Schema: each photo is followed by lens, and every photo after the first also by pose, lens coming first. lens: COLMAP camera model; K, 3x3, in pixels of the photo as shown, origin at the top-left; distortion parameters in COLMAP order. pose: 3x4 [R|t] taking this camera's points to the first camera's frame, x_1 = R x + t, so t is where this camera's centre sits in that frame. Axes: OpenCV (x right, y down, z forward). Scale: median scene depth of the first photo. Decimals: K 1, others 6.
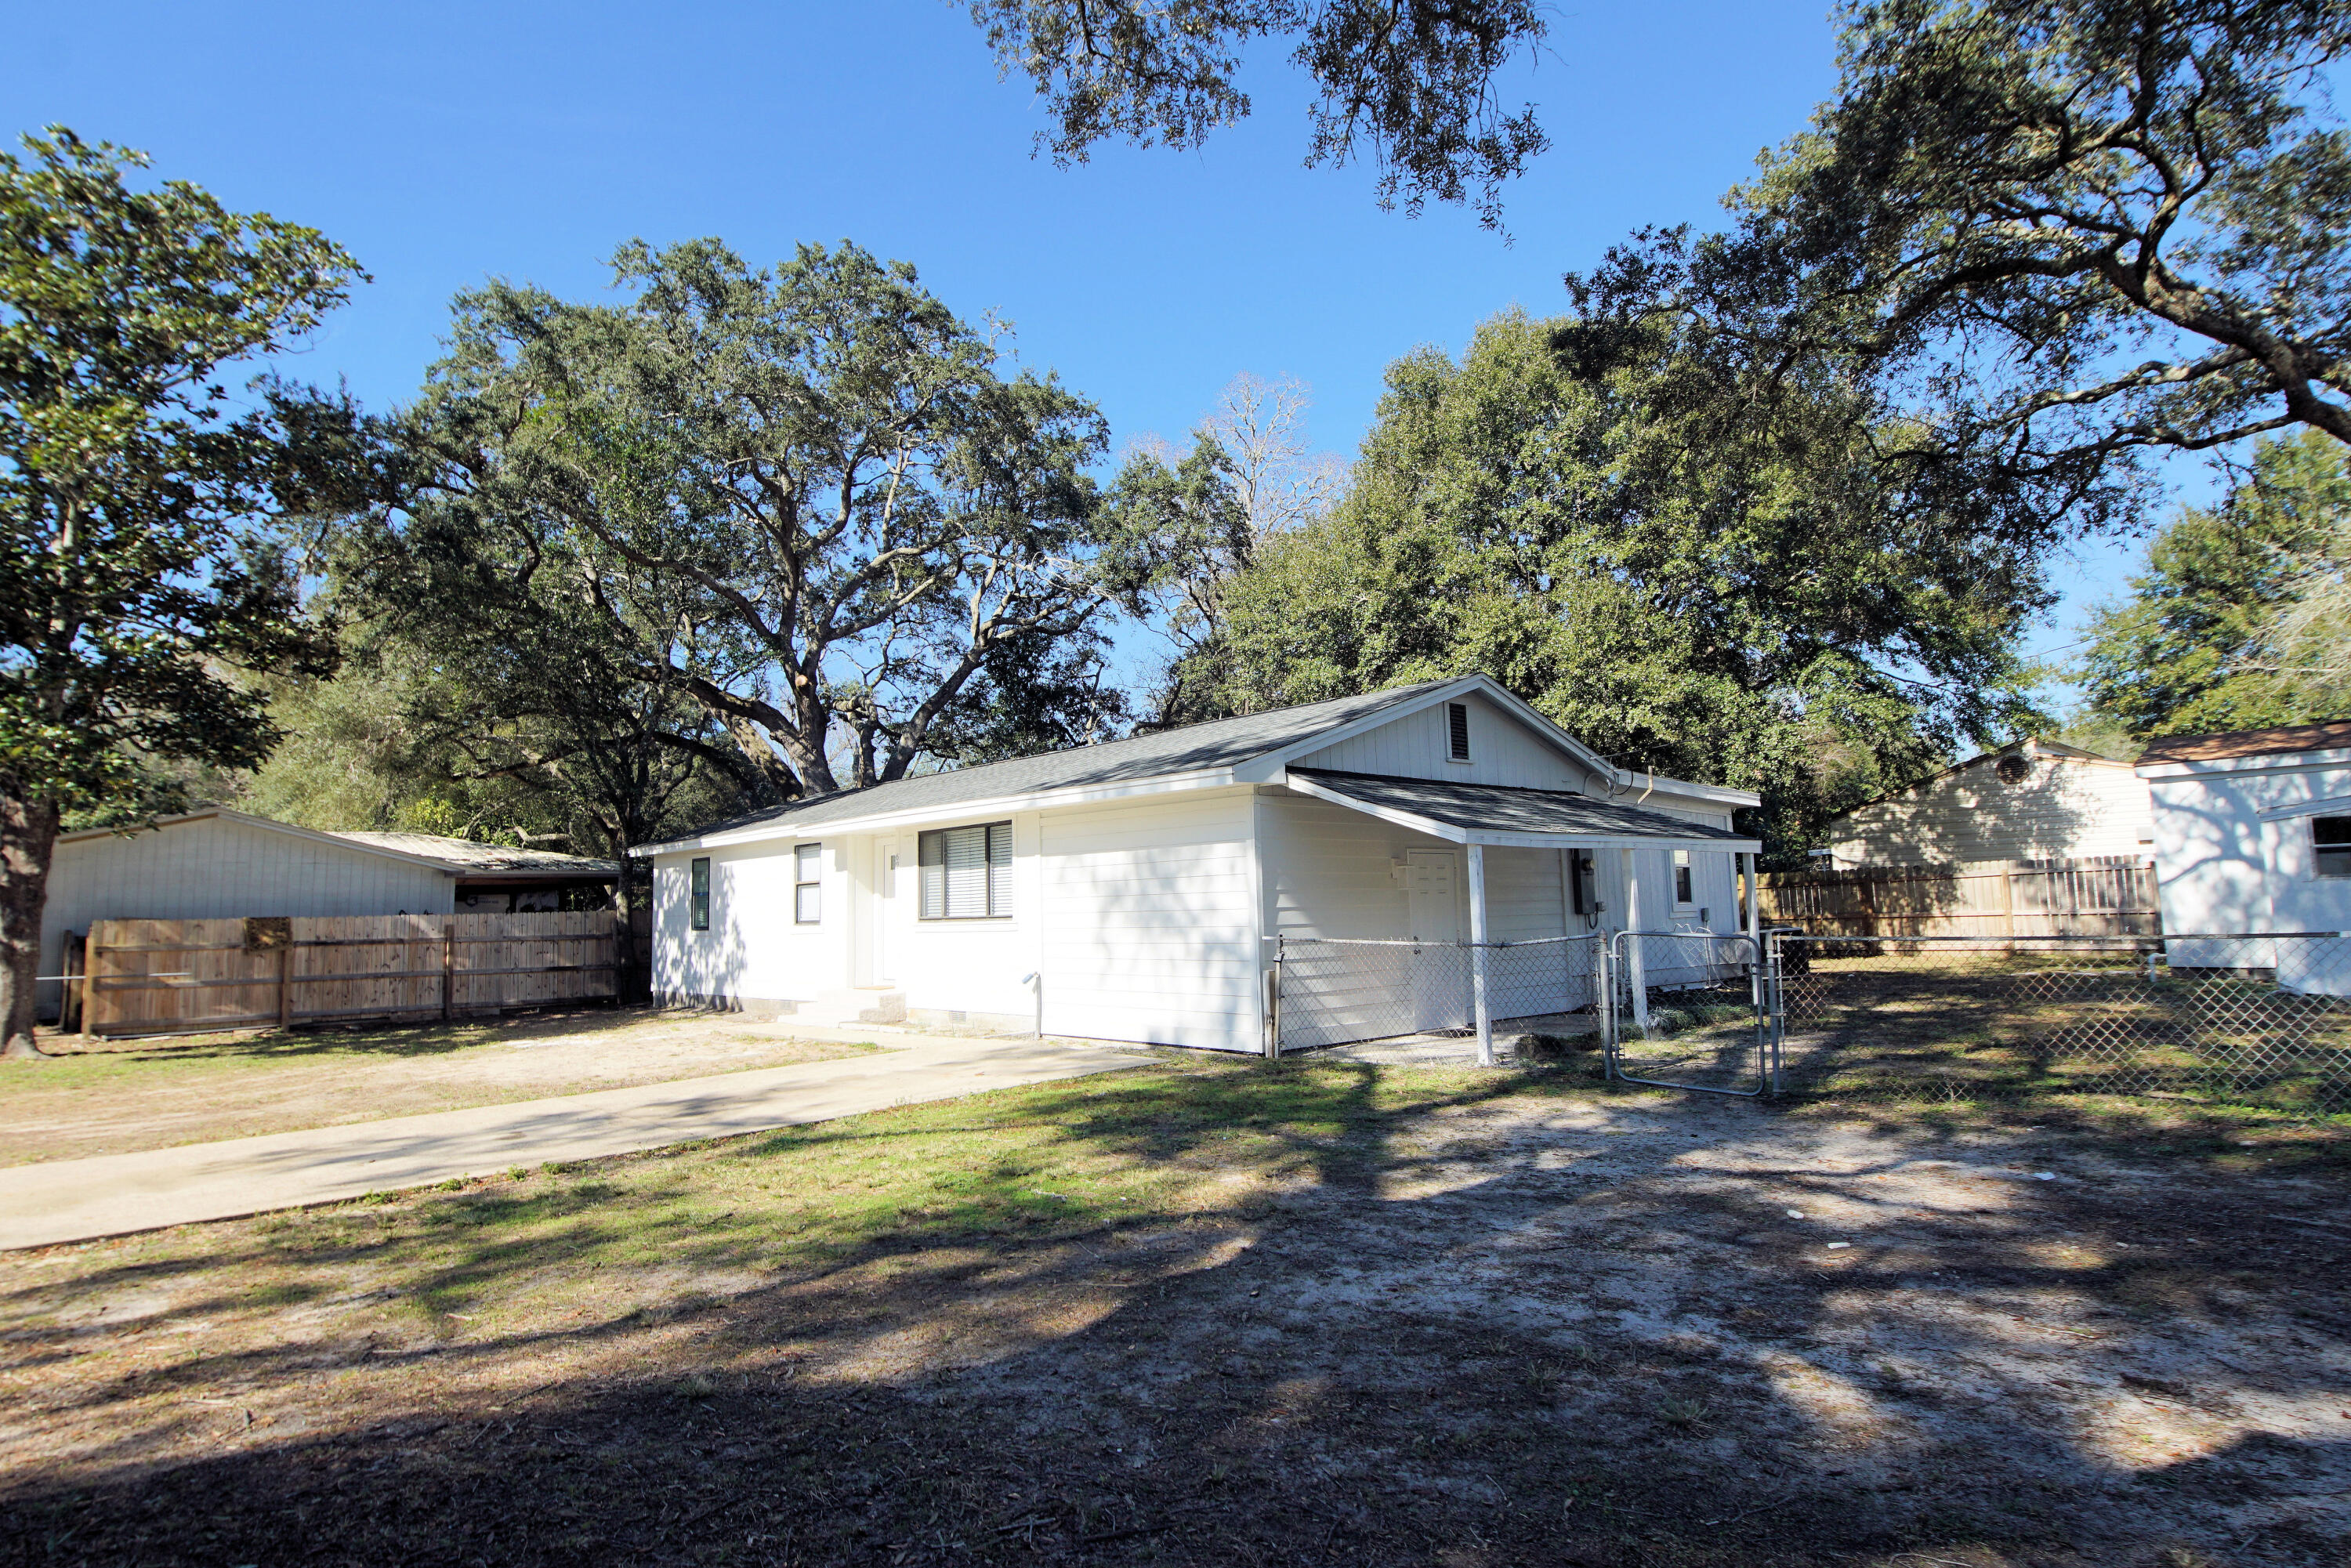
lens RADIAL K [[1260.0, 0, 1160.7], [0, 1260.0, 775.0], [0, 0, 1]] dist [0.043316, -0.041526]
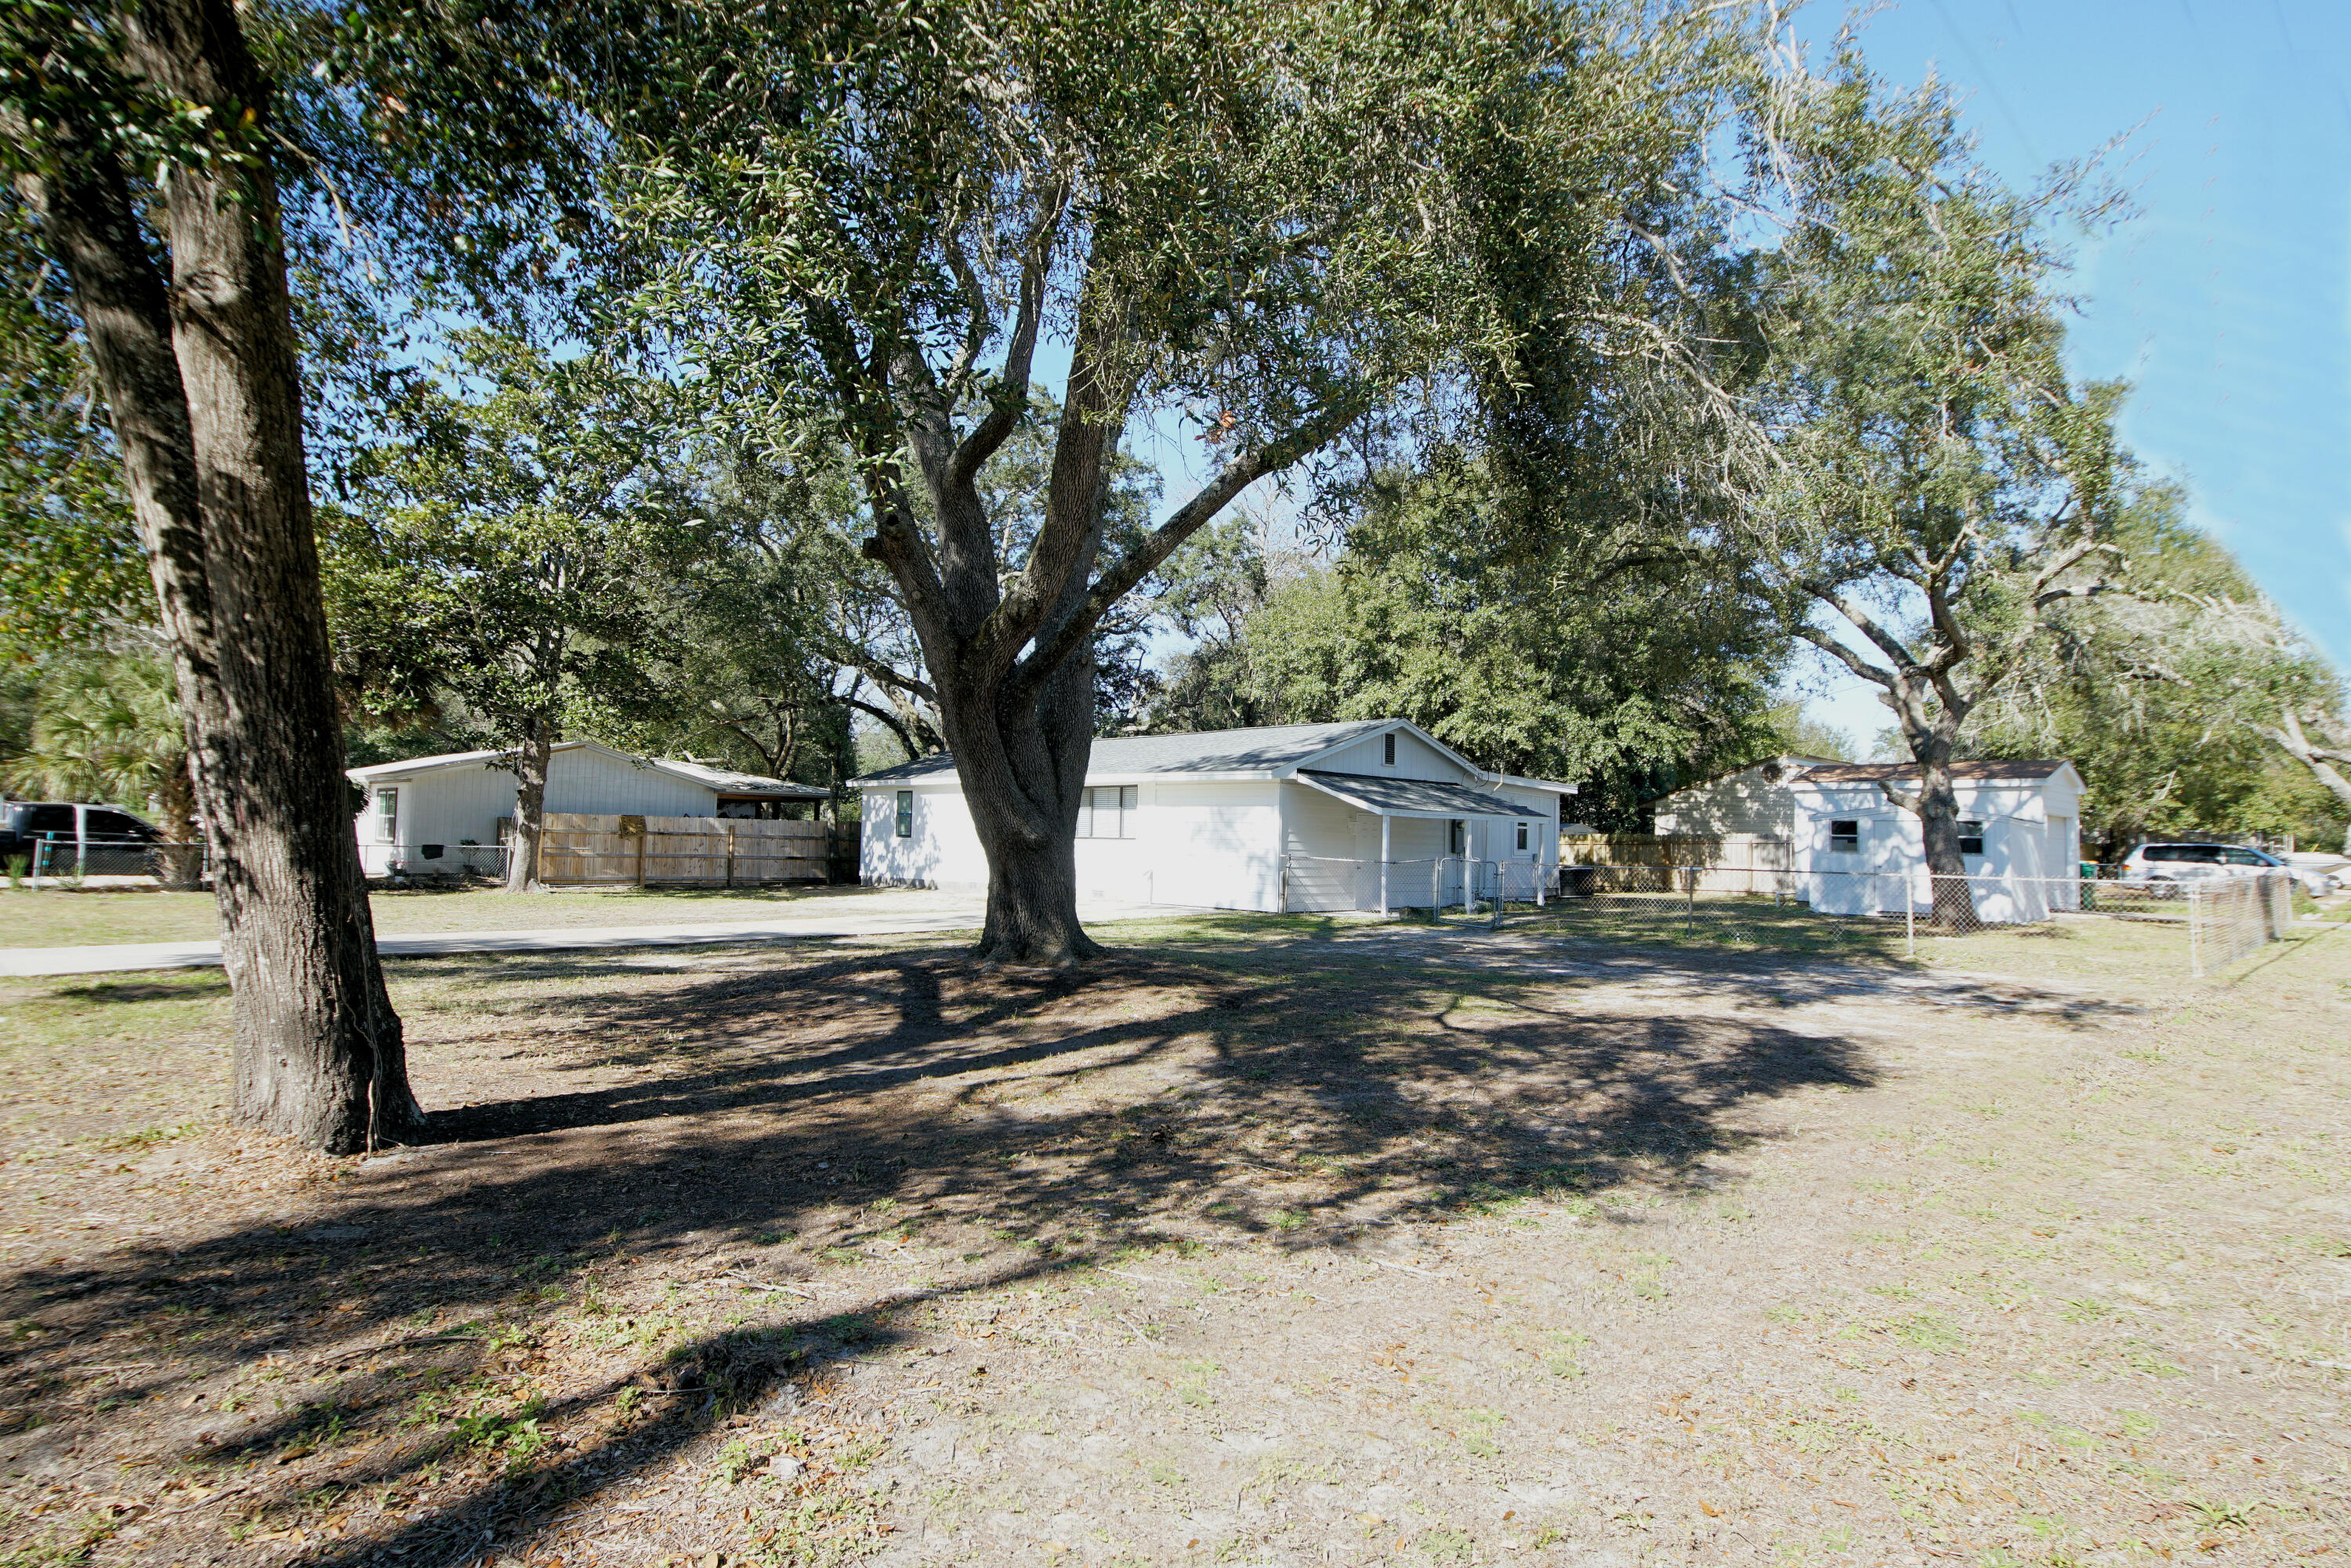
lens RADIAL K [[1260.0, 0, 1160.7], [0, 1260.0, 775.0], [0, 0, 1]] dist [0.043316, -0.041526]
pose [[0.998522, 0.050016, 0.021261, -0.087902], [-0.051106, 0.997219, 0.054246, -0.053910], [-0.018489, -0.055252, 0.998301, -0.549459]]
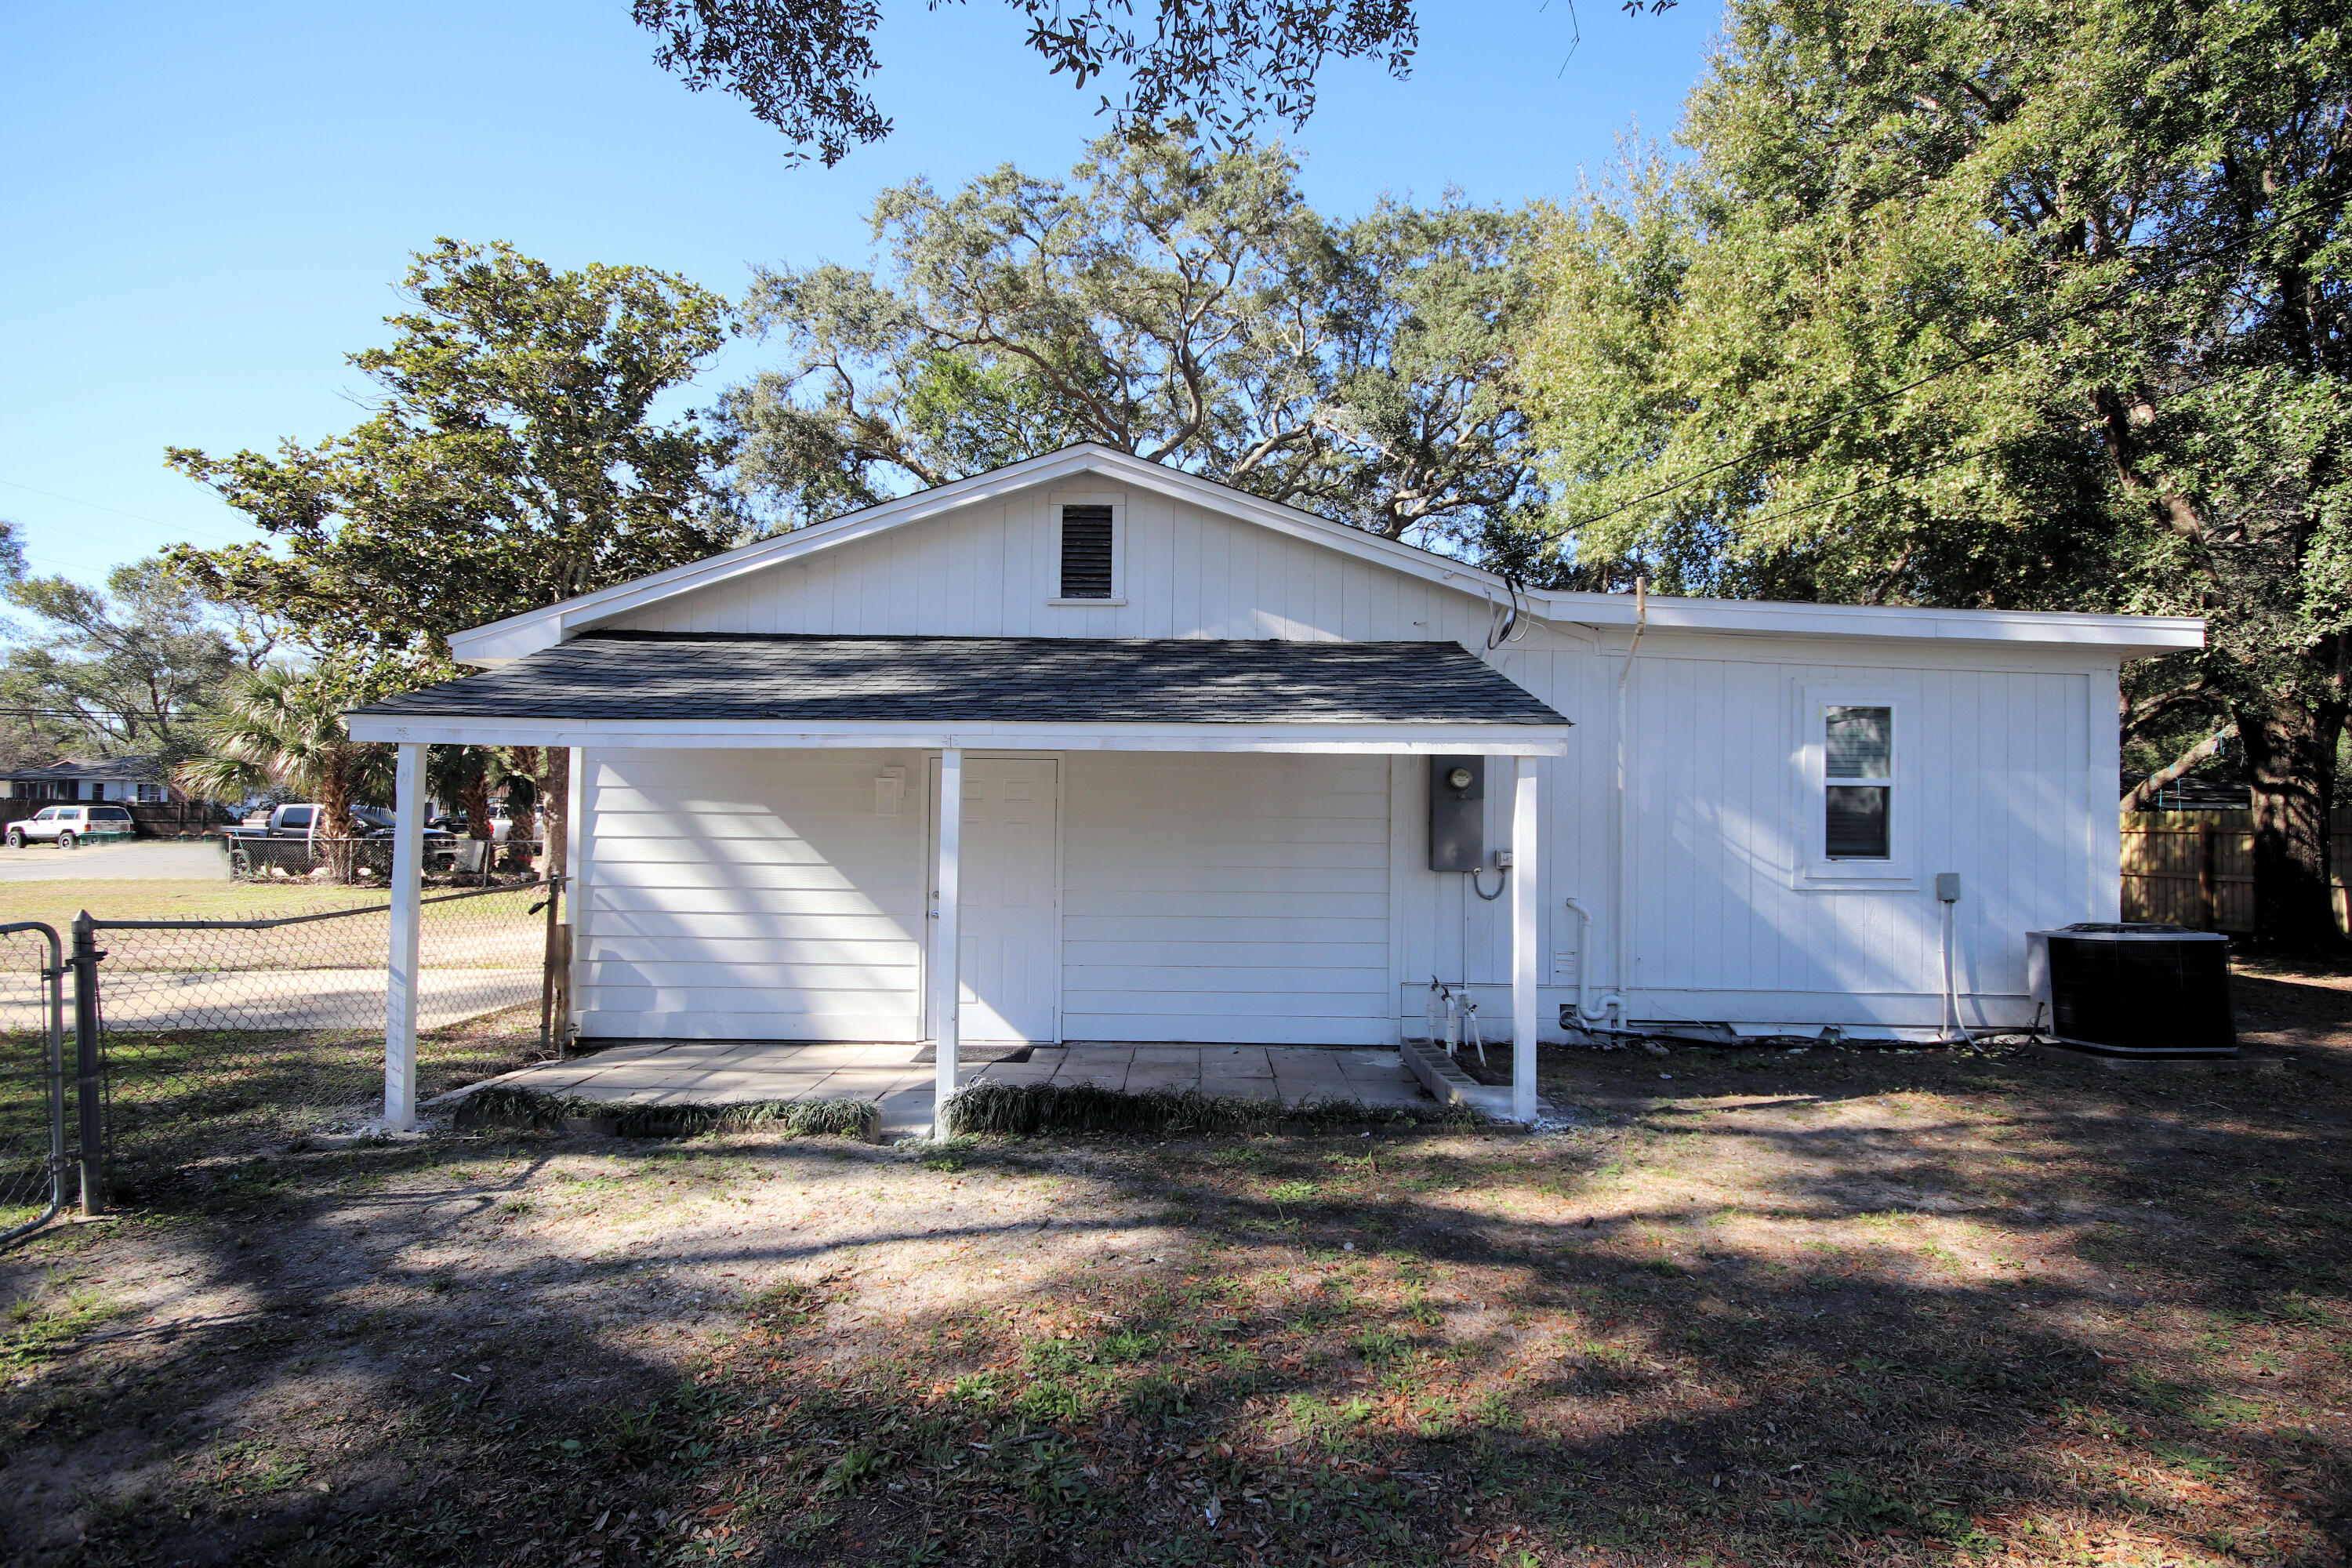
lens RADIAL K [[1089.9, 0, 1200.9], [0, 1089.9, 790.2], [0, 0, 1]] dist [0.012782, -0.013226]
pose [[0.736590, 0.016494, -0.676139, 0.429070], [0.041688, 0.996695, 0.069729, 0.029234], [0.675054, -0.079549, 0.733467, 0.446693]]
